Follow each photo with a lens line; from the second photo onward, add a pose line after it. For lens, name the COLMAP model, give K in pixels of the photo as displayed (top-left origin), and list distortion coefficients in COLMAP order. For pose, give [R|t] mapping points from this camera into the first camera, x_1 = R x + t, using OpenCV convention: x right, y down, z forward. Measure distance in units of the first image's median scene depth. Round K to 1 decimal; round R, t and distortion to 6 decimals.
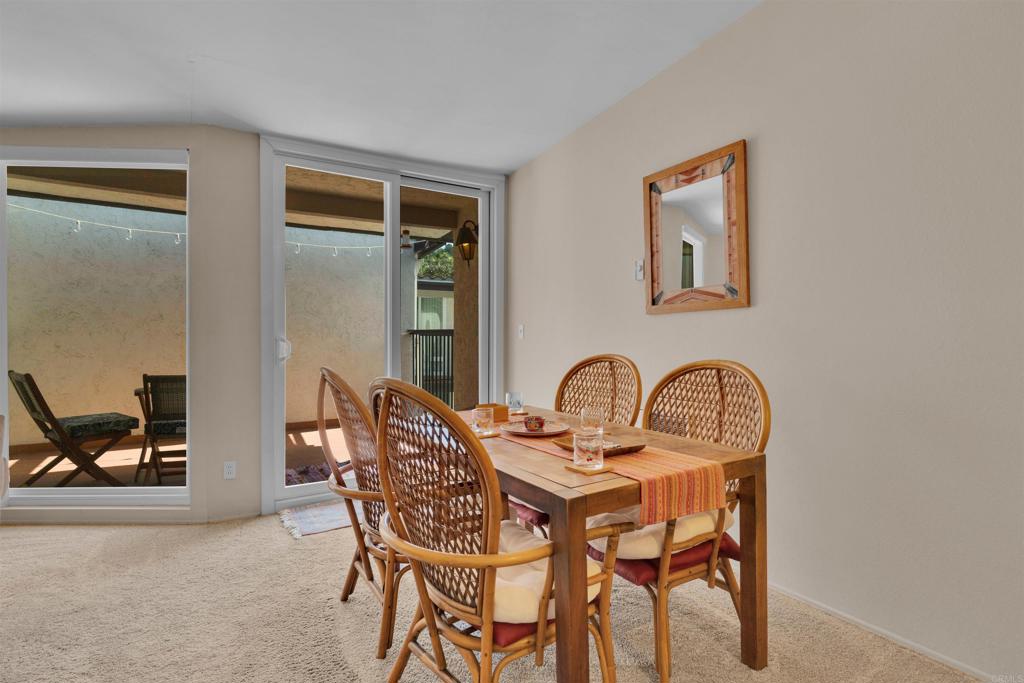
lens RADIAL K [[514.2, 0, 514.2], [0, 514.2, 334.3], [0, 0, 1]] dist [0.001484, 0.000053]
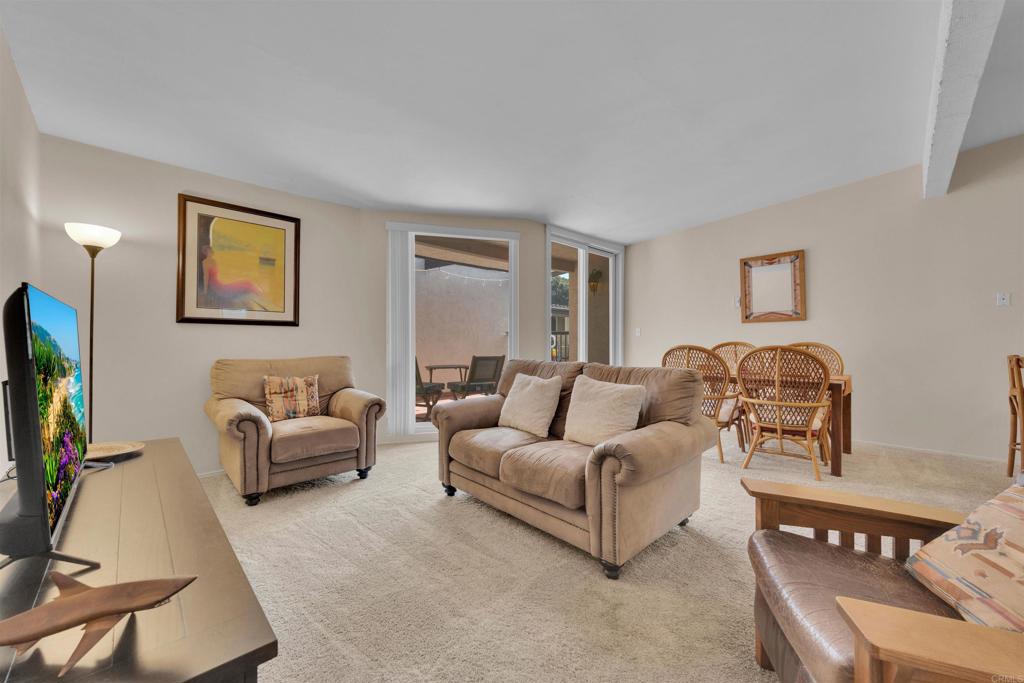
lens RADIAL K [[397.9, 0, 510.6], [0, 397.9, 337.5], [0, 0, 1]] dist [0.003199, 0.000268]
pose [[0.976158, -0.002128, 0.217052, -0.875727], [0.002573, 0.999995, -0.001766, 0.018113], [-0.217047, 0.002283, 0.976158, -0.343605]]
